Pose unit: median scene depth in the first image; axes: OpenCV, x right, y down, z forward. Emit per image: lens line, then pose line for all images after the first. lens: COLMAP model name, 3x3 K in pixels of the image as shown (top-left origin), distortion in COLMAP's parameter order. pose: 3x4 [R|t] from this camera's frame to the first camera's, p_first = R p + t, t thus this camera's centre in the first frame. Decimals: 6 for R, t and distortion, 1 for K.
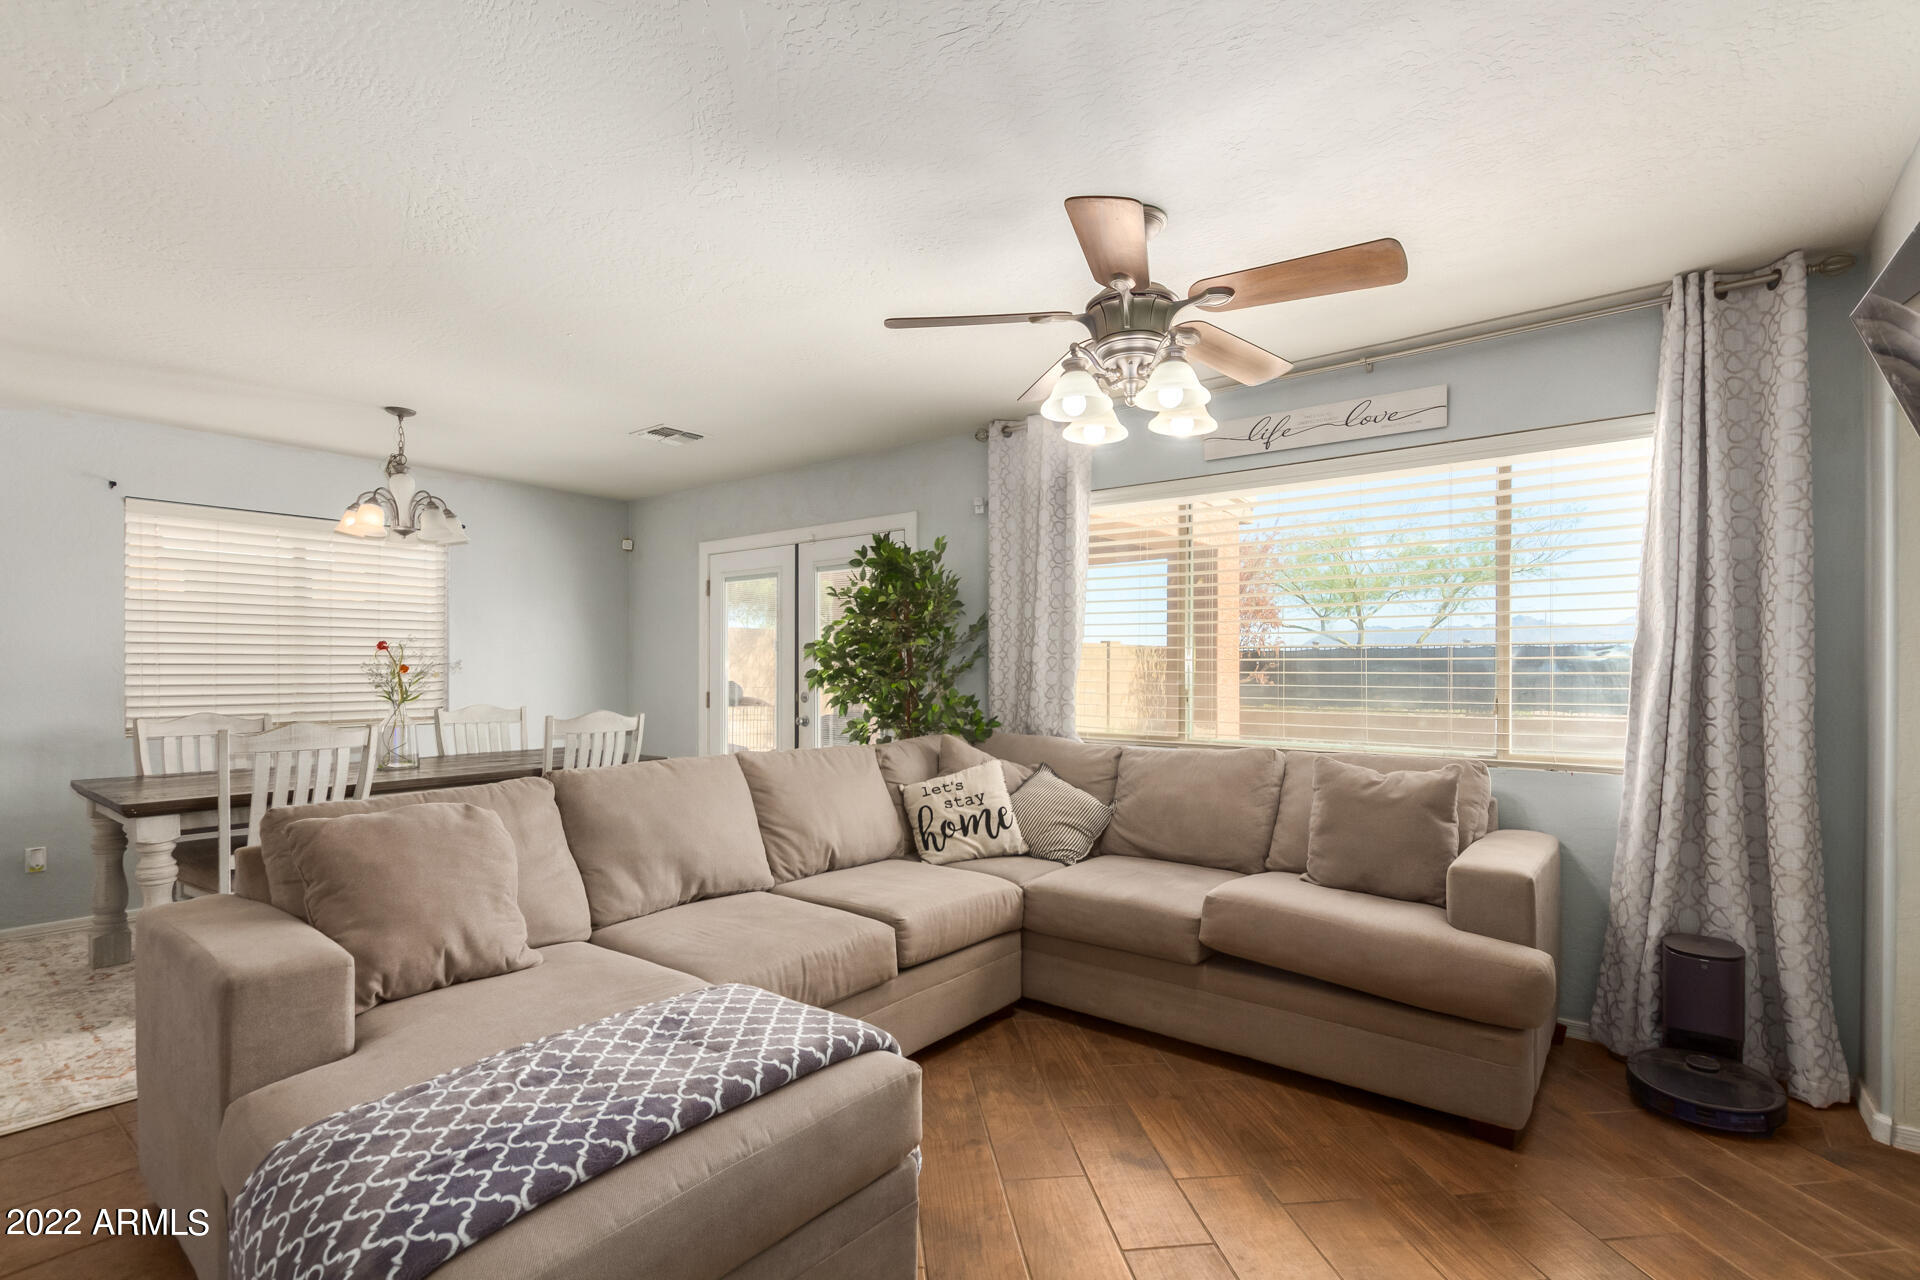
lens RADIAL K [[891.1, 0, 960.5], [0, 891.1, 671.4], [0, 0, 1]] dist [0.005437, -0.000990]
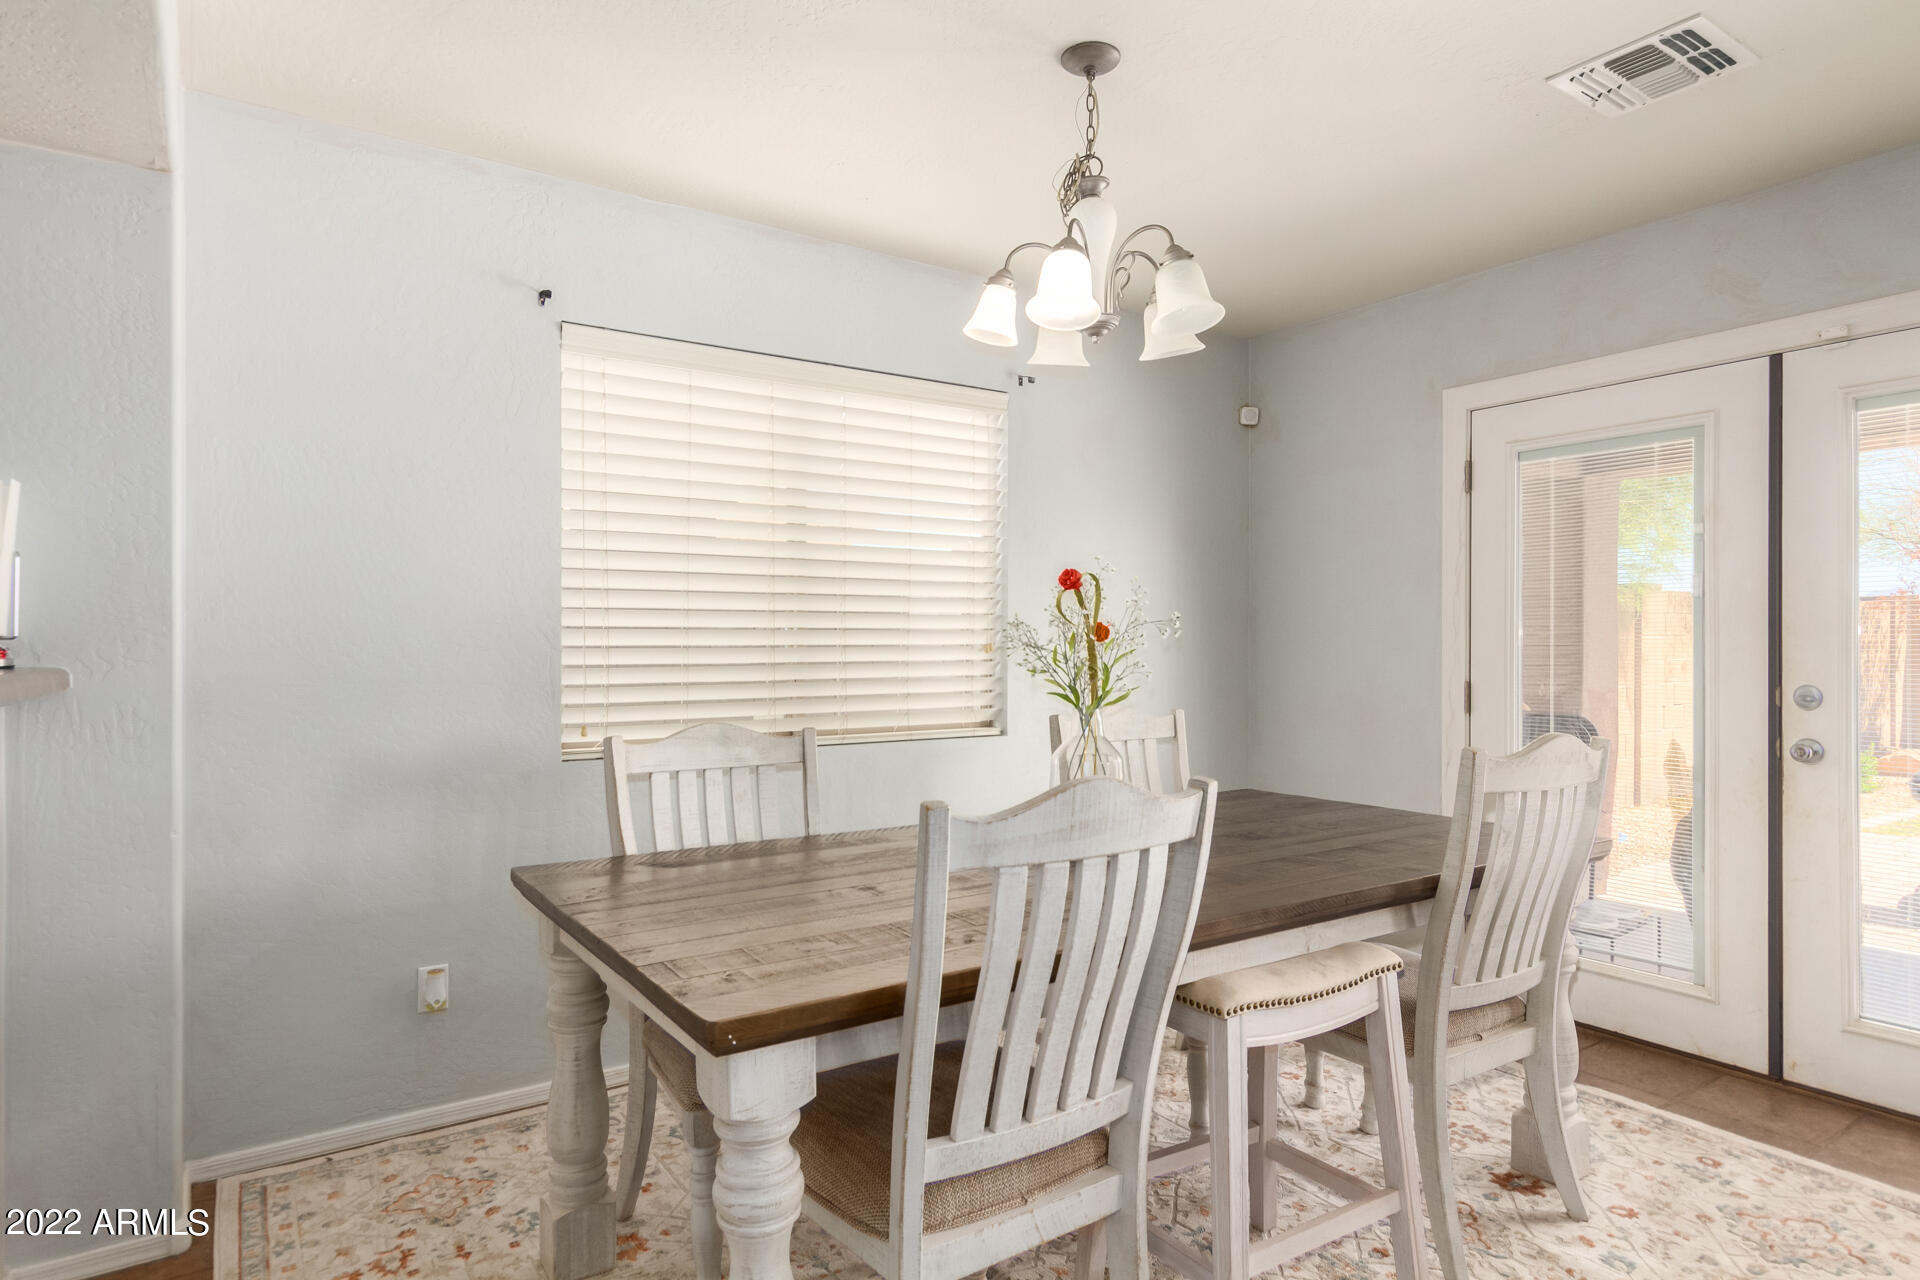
lens RADIAL K [[1069.0, 0, 959.2], [0, 1069.0, 645.2], [0, 0, 1]] dist [0.019190, -0.000270]
pose [[0.954926, -0.001839, -0.296837, -0.516346], [0.000562, 0.999990, -0.004388, 0.005658], [0.296842, 0.004023, 0.954918, 0.454981]]
